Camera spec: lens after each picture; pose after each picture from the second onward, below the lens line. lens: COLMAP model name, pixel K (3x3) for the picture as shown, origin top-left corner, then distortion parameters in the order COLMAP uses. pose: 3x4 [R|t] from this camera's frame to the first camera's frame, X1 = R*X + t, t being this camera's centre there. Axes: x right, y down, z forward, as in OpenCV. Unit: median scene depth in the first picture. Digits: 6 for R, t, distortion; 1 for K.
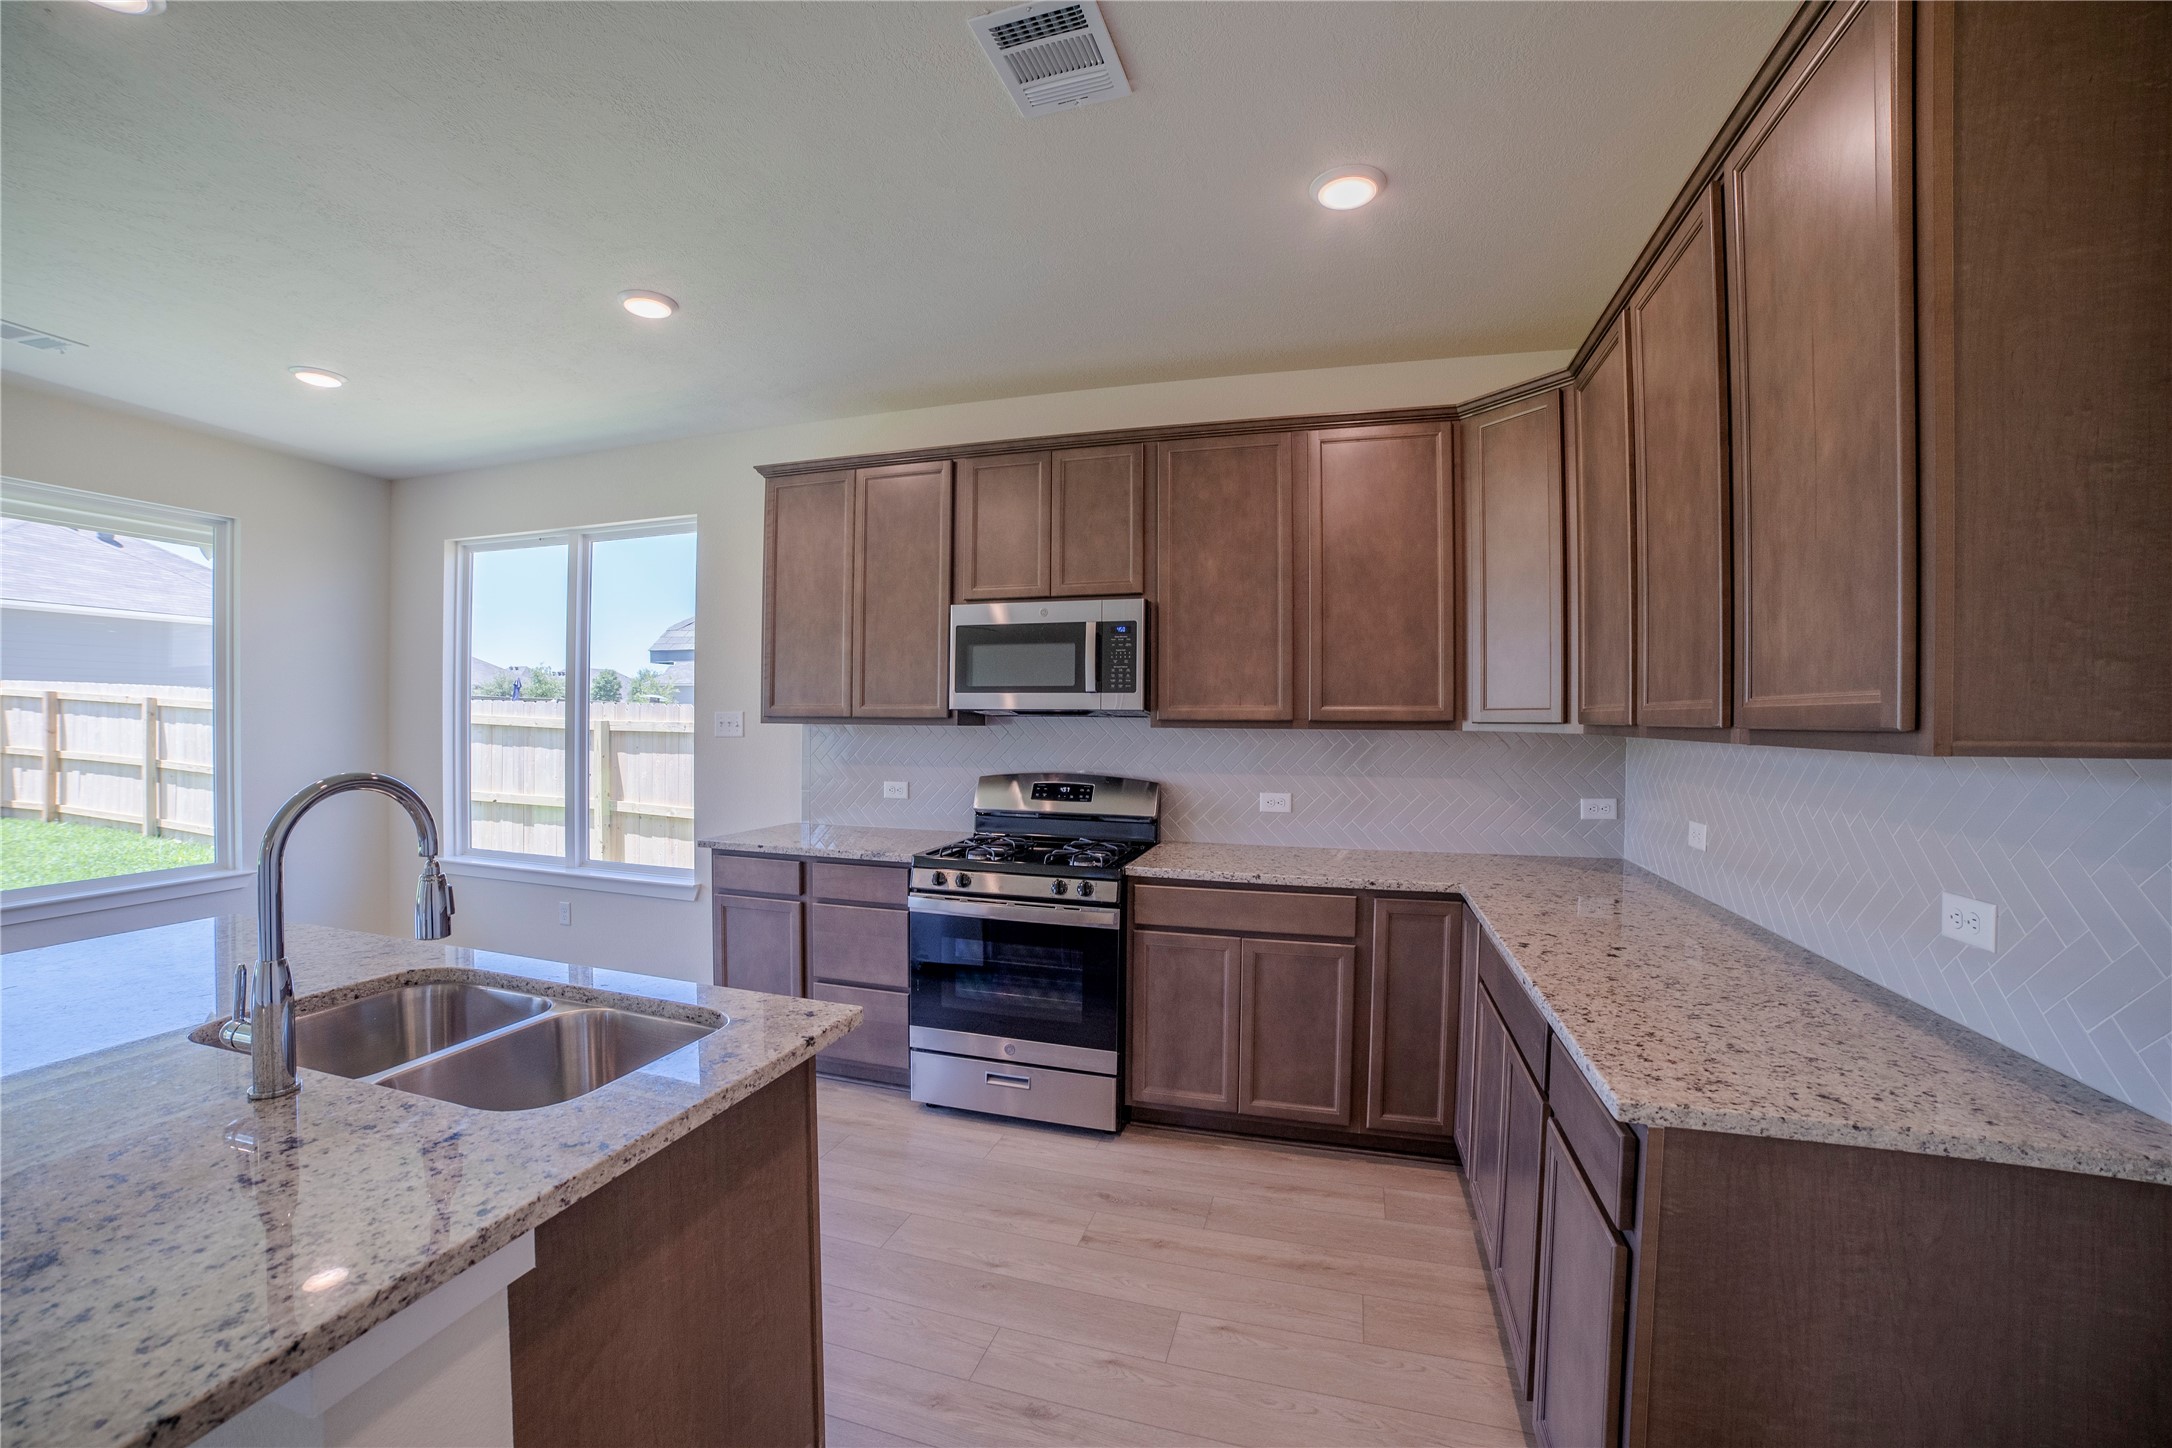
lens RADIAL K [[885.8, 0, 1078.2], [0, 885.8, 728.5], [0, 0, 1]] dist [-0.094763, 0.031114]
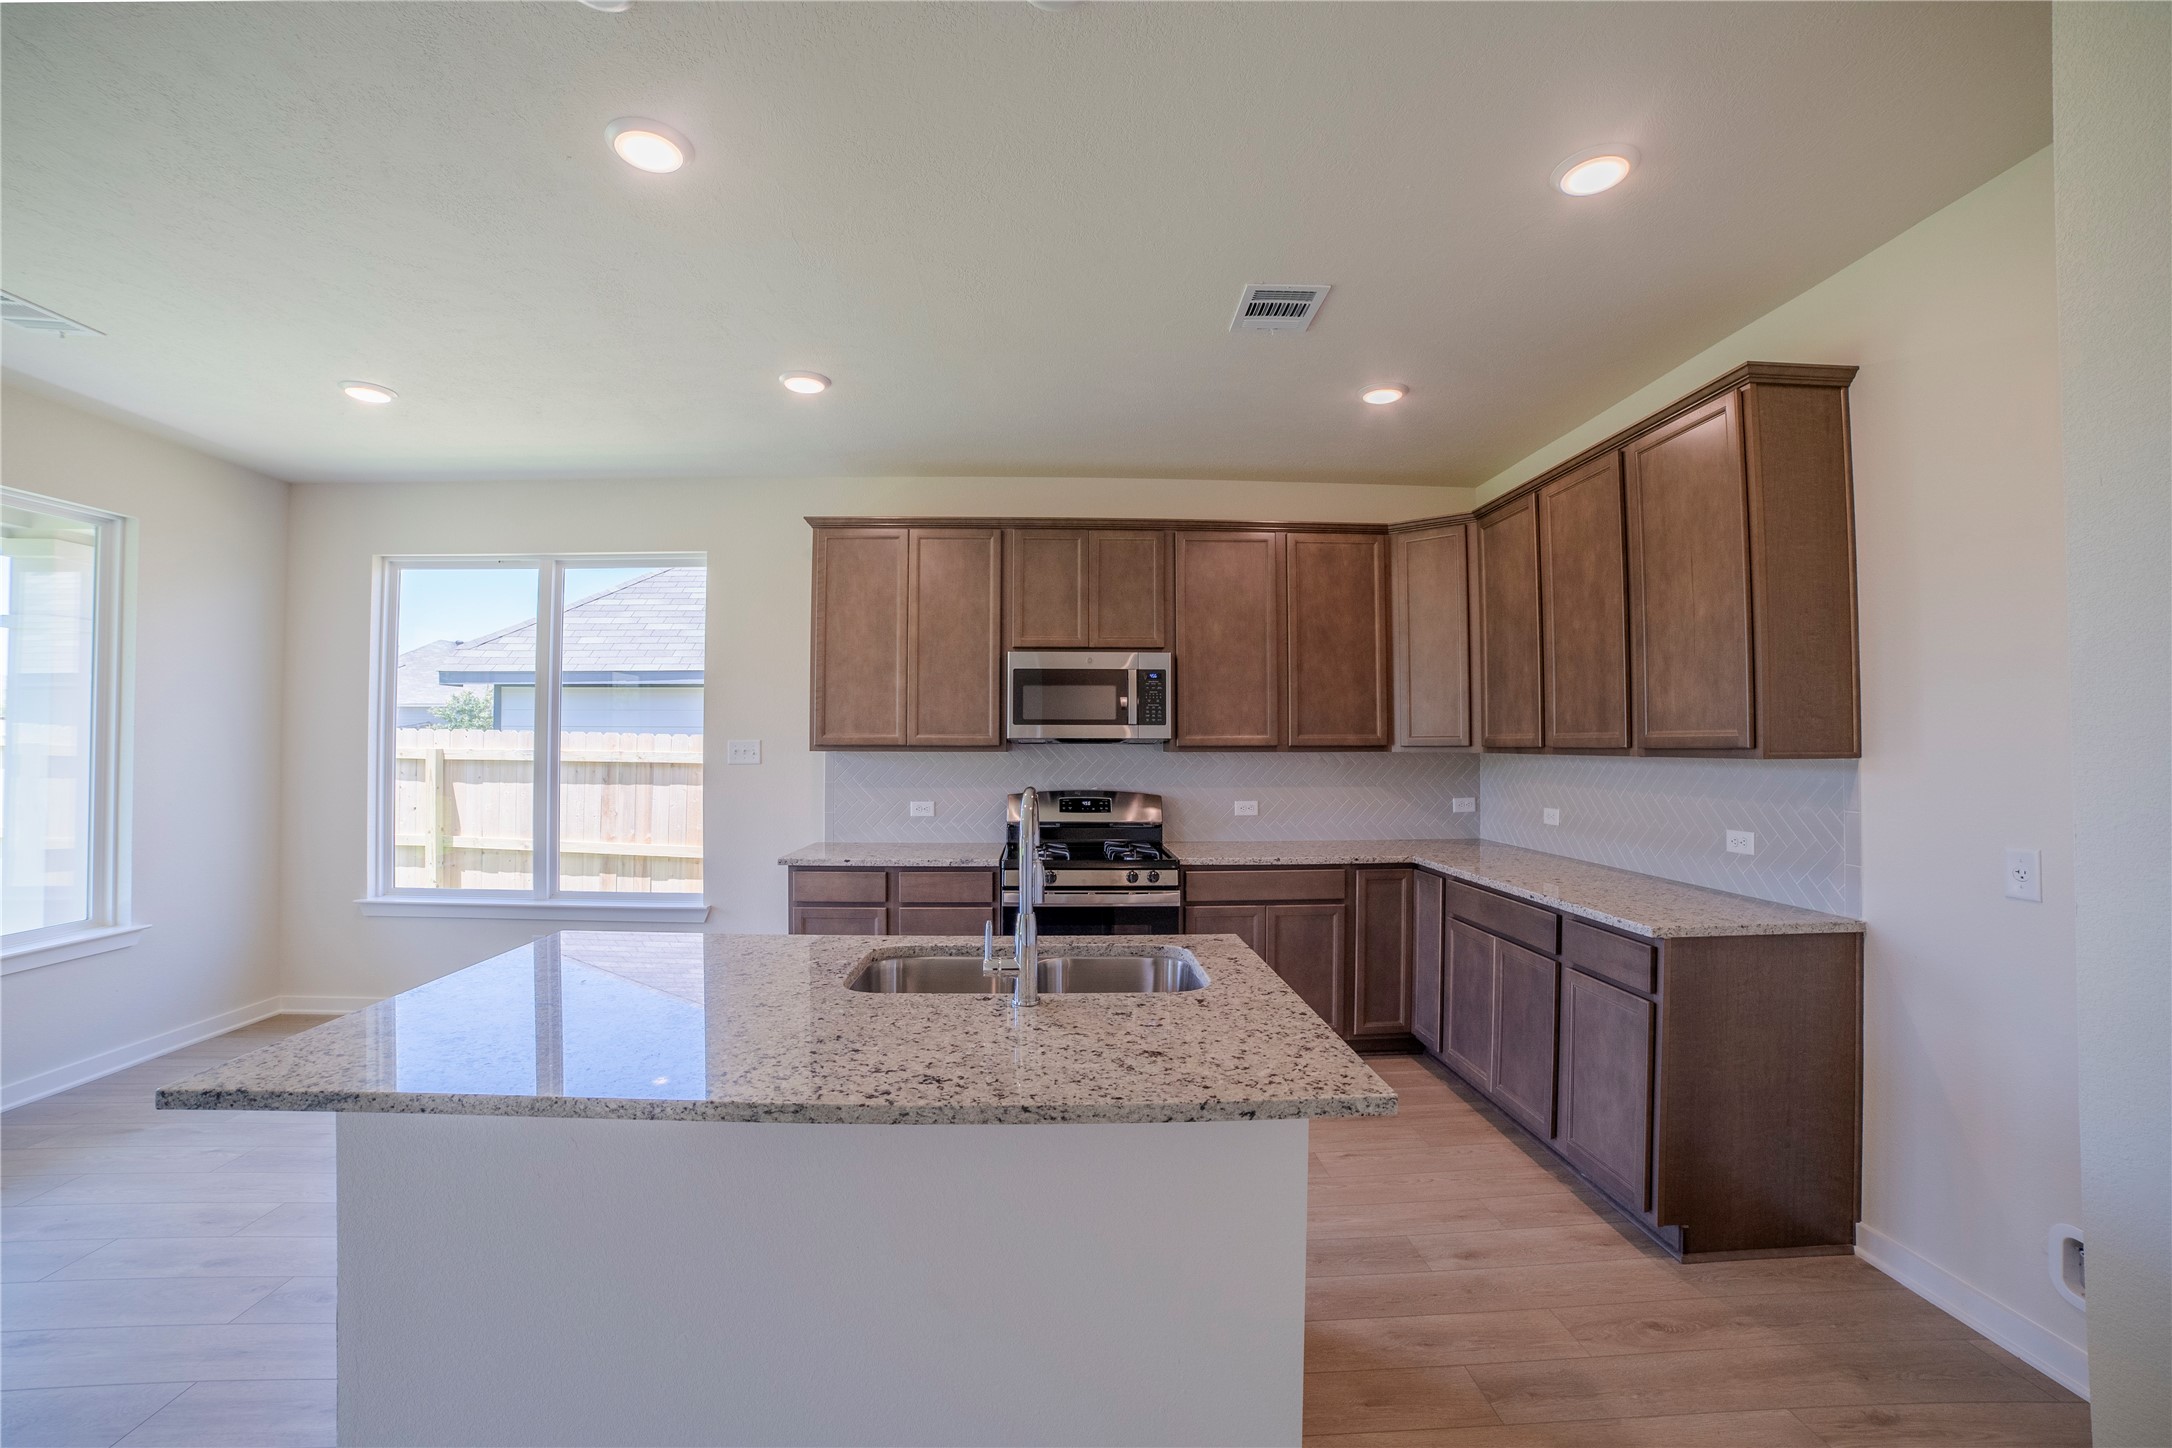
lens RADIAL K [[895.7, 0, 1076.9], [0, 895.7, 727.3], [0, 0, 1]] dist [-0.101602, 0.035753]
pose [[0.945684, 0.000780, 0.325087, -0.492782], [0.008774, 0.999572, -0.027919, -0.001708], [-0.324969, 0.029255, 0.945272, -0.195080]]
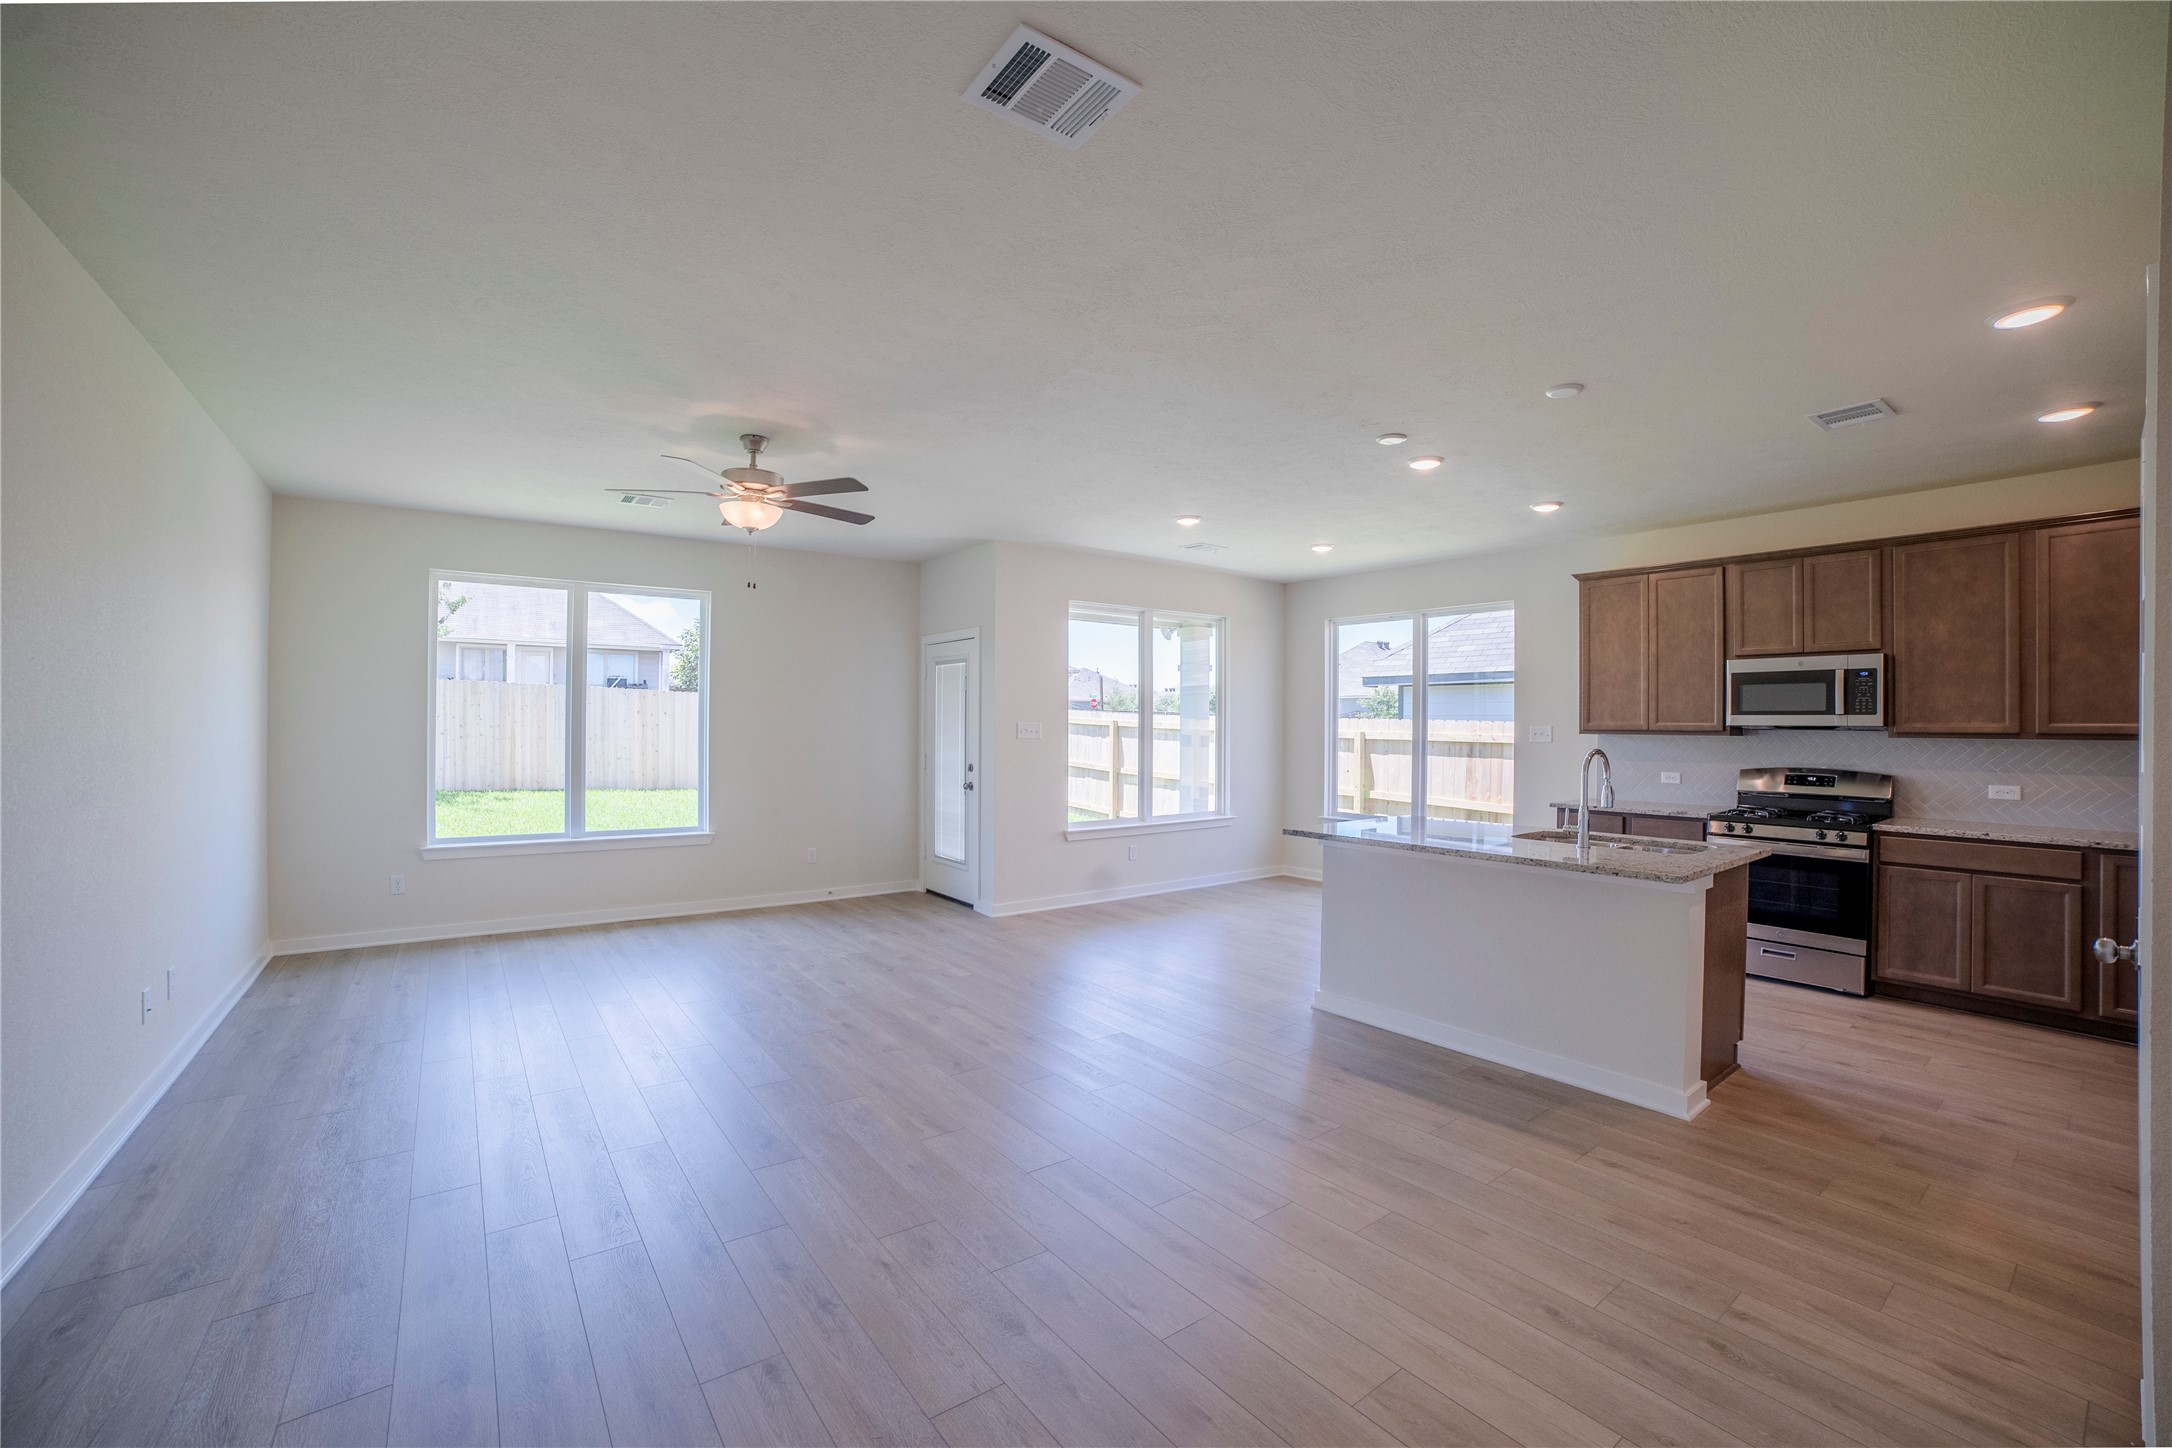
lens RADIAL K [[893.6, 0, 1075.2], [0, 893.6, 723.4], [0, 0, 1]] dist [-0.099489, 0.034315]
pose [[0.808158, -0.001473, -0.588964, -0.207435], [-0.009685, 0.999828, -0.015791, 0.011200], [0.588887, 0.018466, 0.808005, -1.013704]]
